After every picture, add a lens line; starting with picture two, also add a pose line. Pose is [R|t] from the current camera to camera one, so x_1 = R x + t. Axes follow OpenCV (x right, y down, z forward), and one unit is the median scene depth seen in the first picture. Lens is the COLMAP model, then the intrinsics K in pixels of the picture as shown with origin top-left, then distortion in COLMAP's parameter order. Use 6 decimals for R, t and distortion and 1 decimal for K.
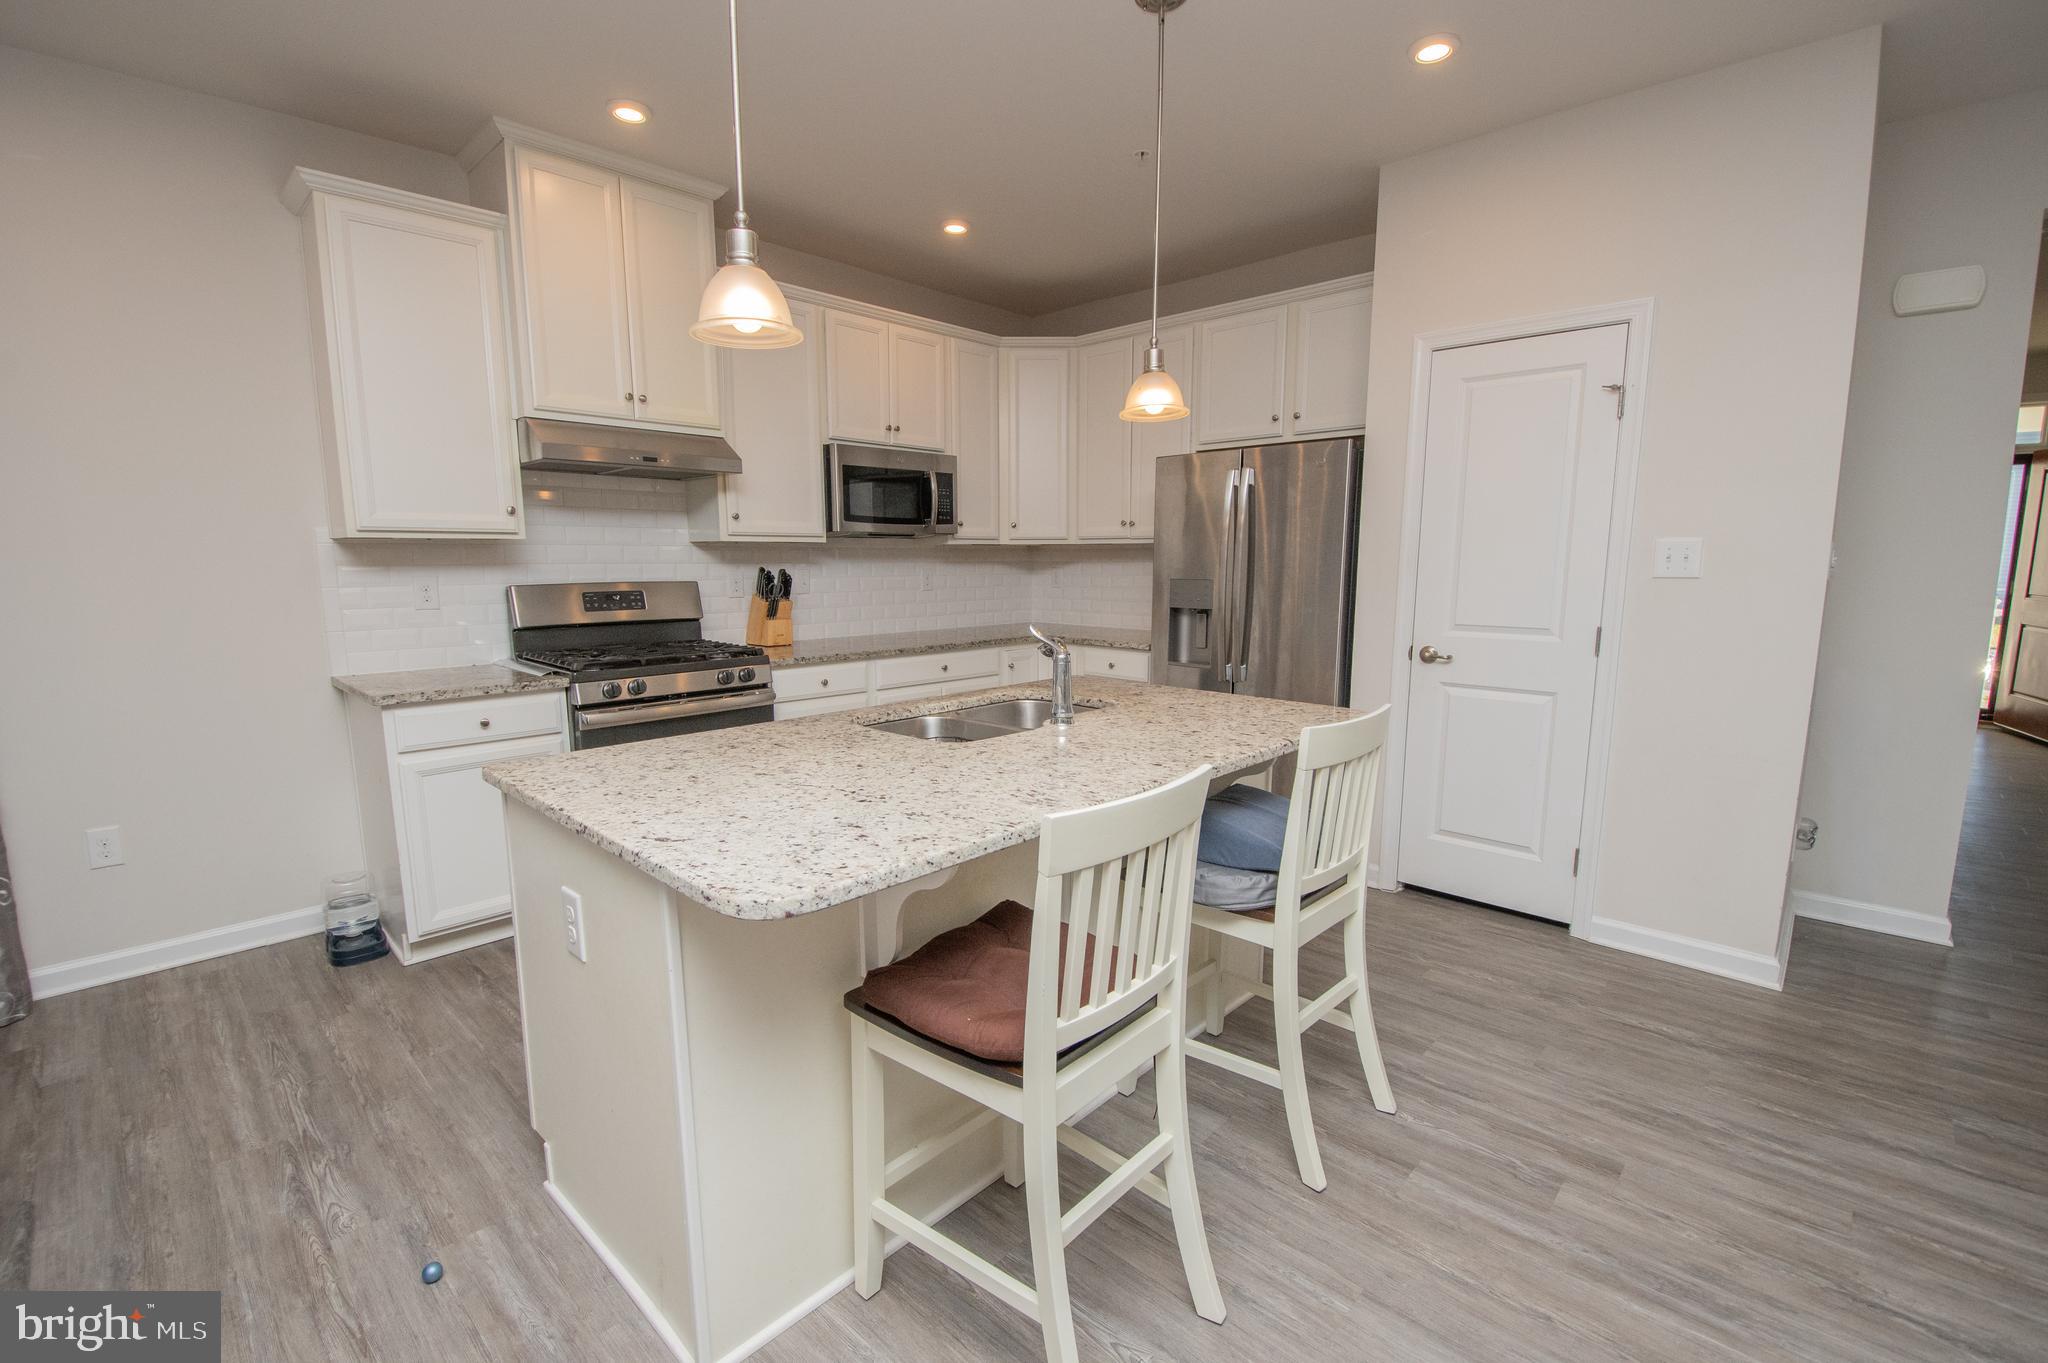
lens RADIAL K [[890.1, 0, 1020.0], [0, 890.1, 685.7], [0, 0, 1]] dist [-0.023204, -0.002980]
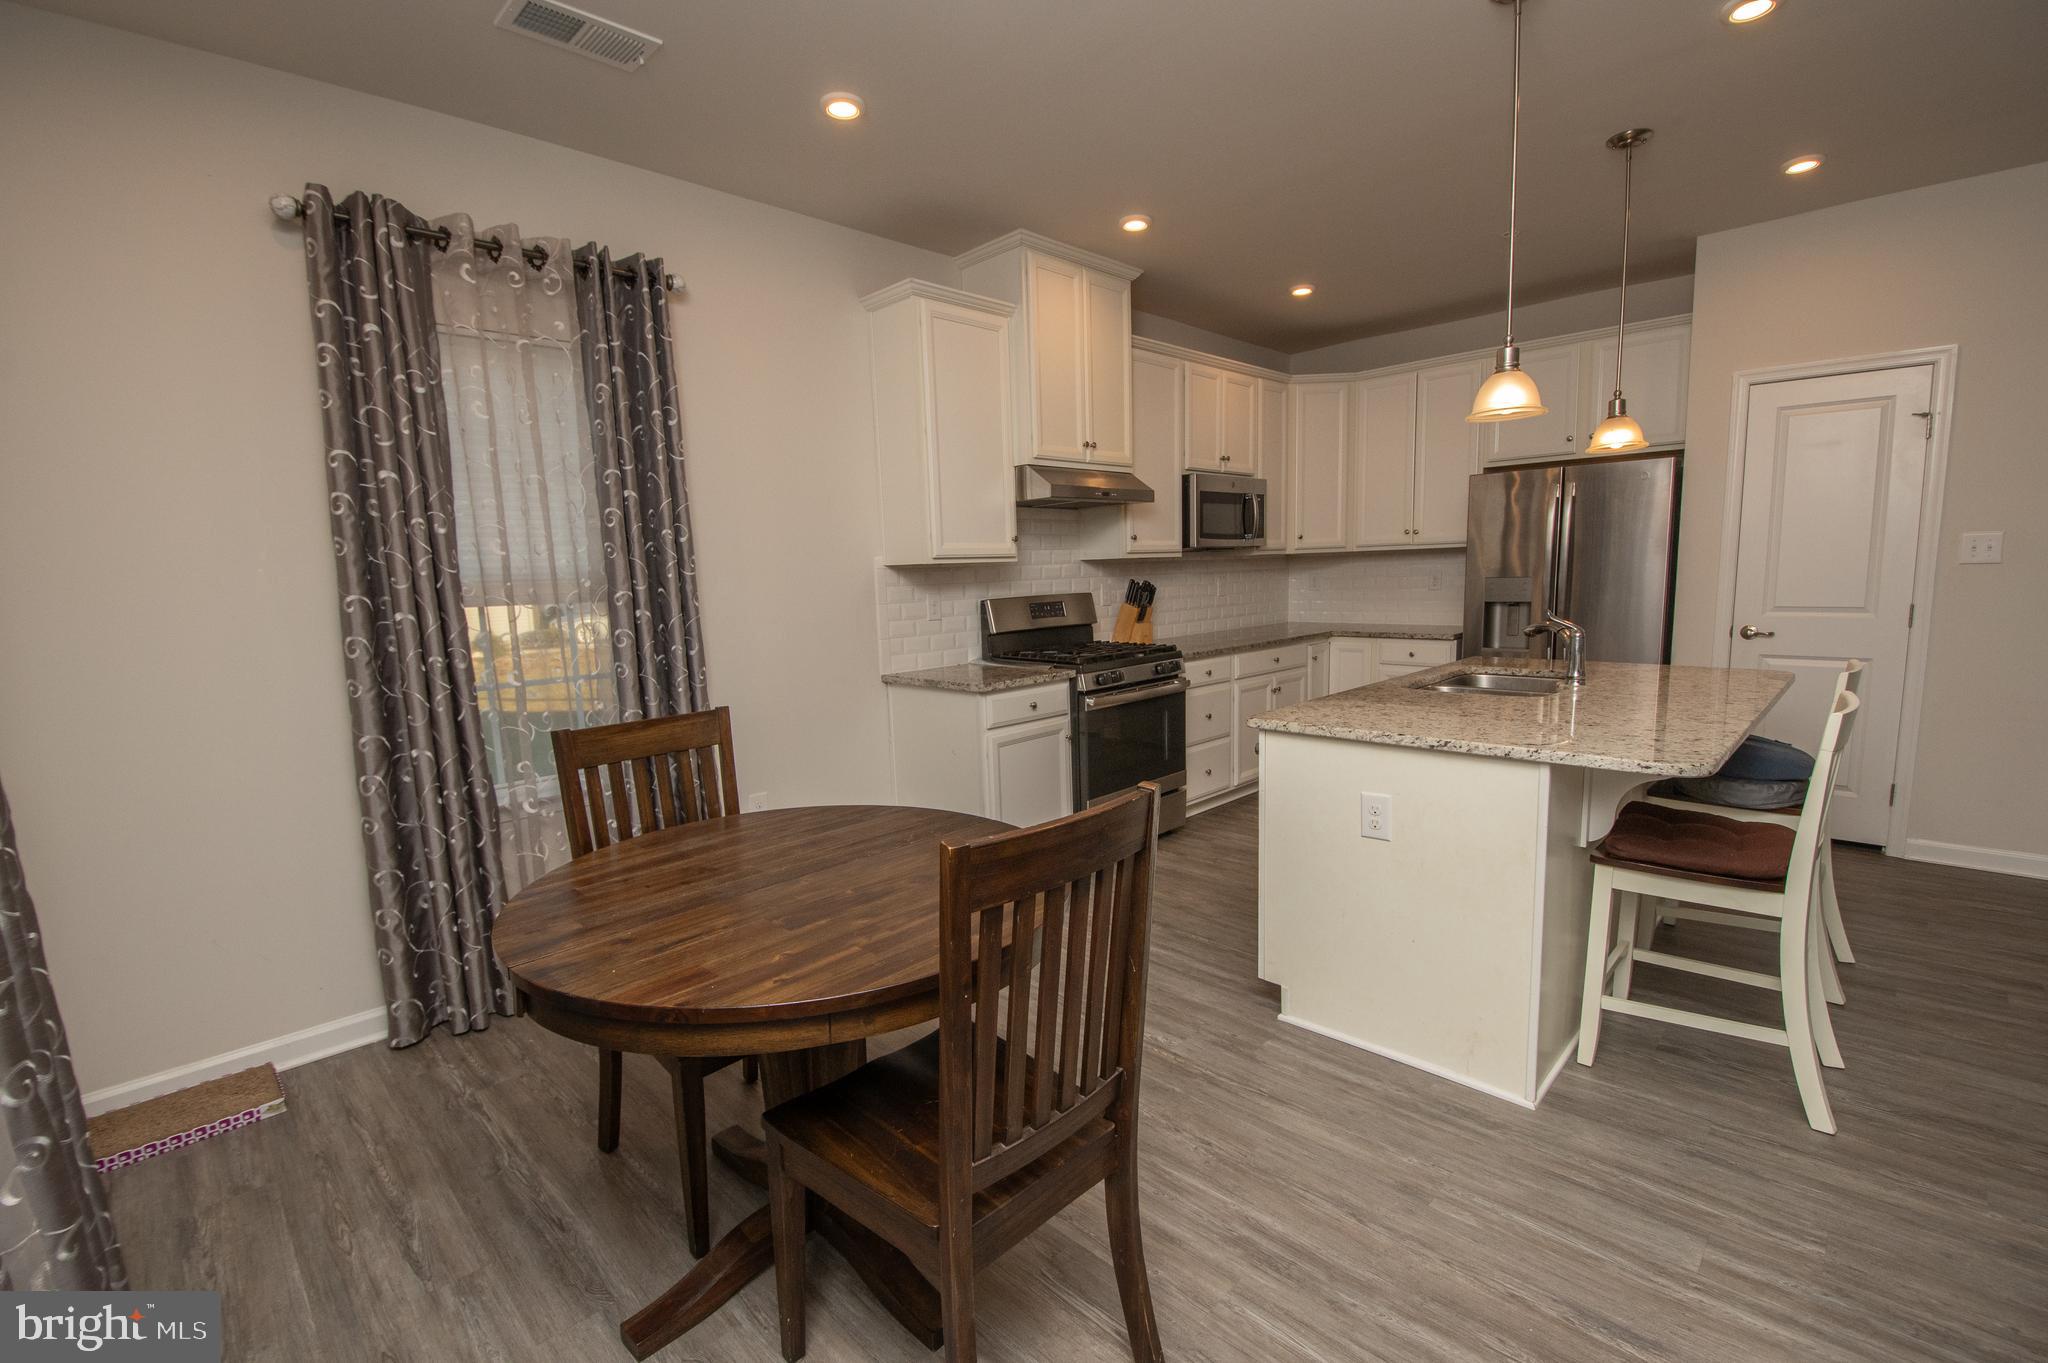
lens RADIAL K [[890.1, 0, 1018.8], [0, 890.1, 686.5], [0, 0, 1]] dist [-0.023204, -0.002980]
pose [[0.998745, -0.028939, -0.040882, -0.422882], [0.028543, 0.999540, -0.010227, 0.019618], [0.041159, 0.009048, 0.999112, -0.209231]]
